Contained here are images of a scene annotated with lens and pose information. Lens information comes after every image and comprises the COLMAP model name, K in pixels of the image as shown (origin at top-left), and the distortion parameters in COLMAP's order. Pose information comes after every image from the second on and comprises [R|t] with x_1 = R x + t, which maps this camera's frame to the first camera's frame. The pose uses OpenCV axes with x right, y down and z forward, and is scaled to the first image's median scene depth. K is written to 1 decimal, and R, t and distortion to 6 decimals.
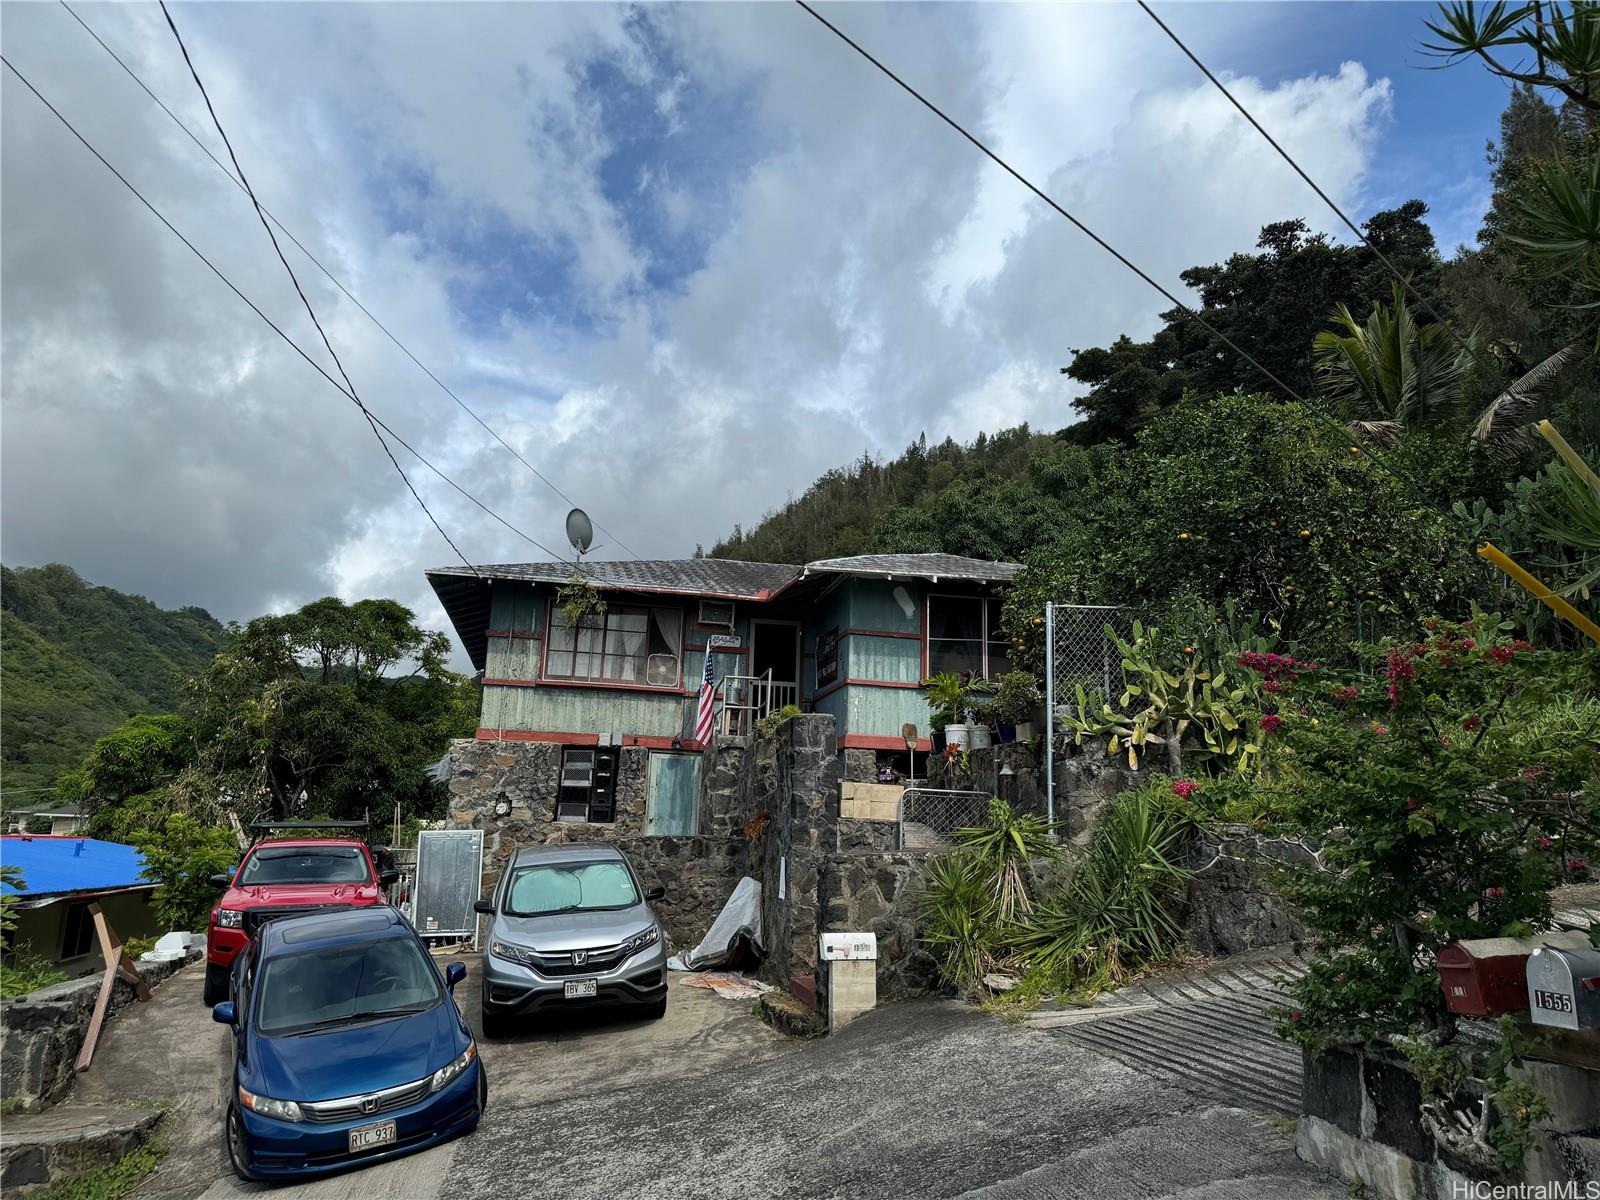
lens RADIAL K [[1128.3, 0, 800.0], [0, 1128.3, 600.0], [0, 0, 1]] dist [0.117098, -0.175298]
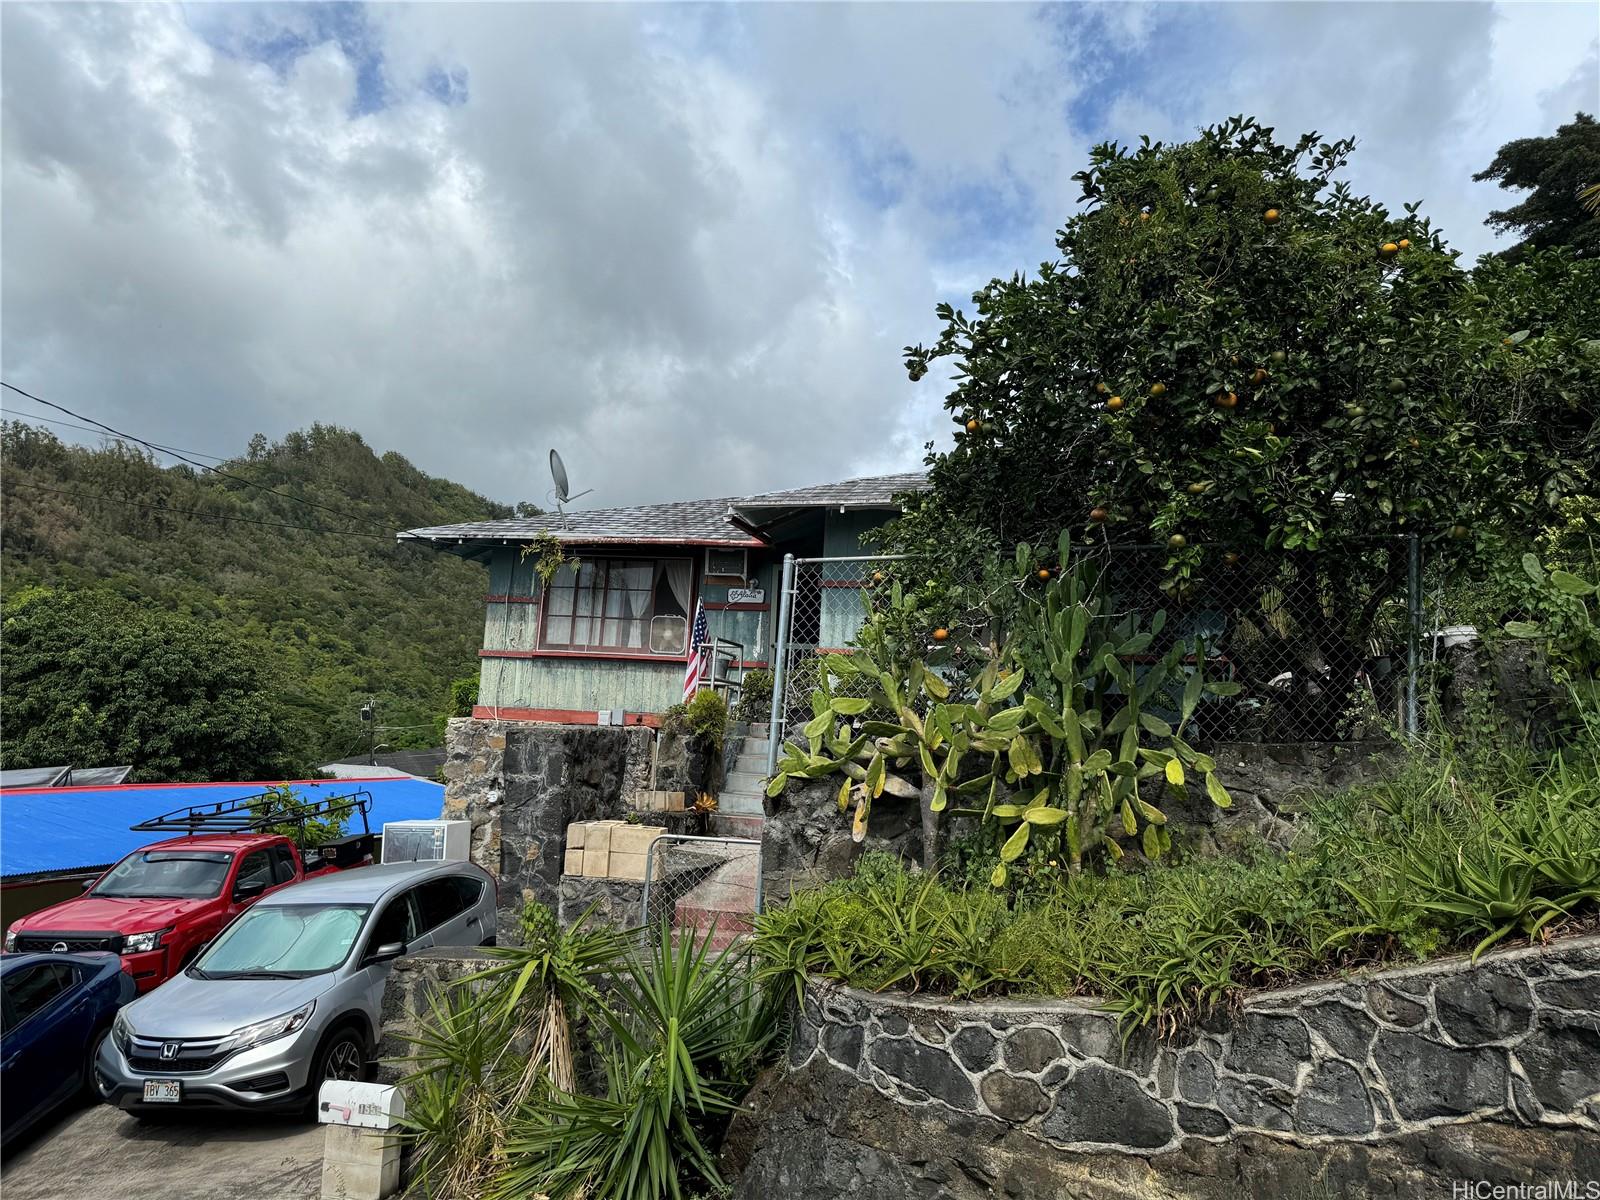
lens RADIAL K [[1128.3, 0, 800.0], [0, 1128.3, 600.0], [0, 0, 1]] dist [0.117098, -0.175298]
pose [[0.903540, -0.034765, -0.427091, 0.335565], [0.067314, 0.995844, 0.061345, -0.008084], [0.423183, -0.084177, 0.902125, 0.308090]]
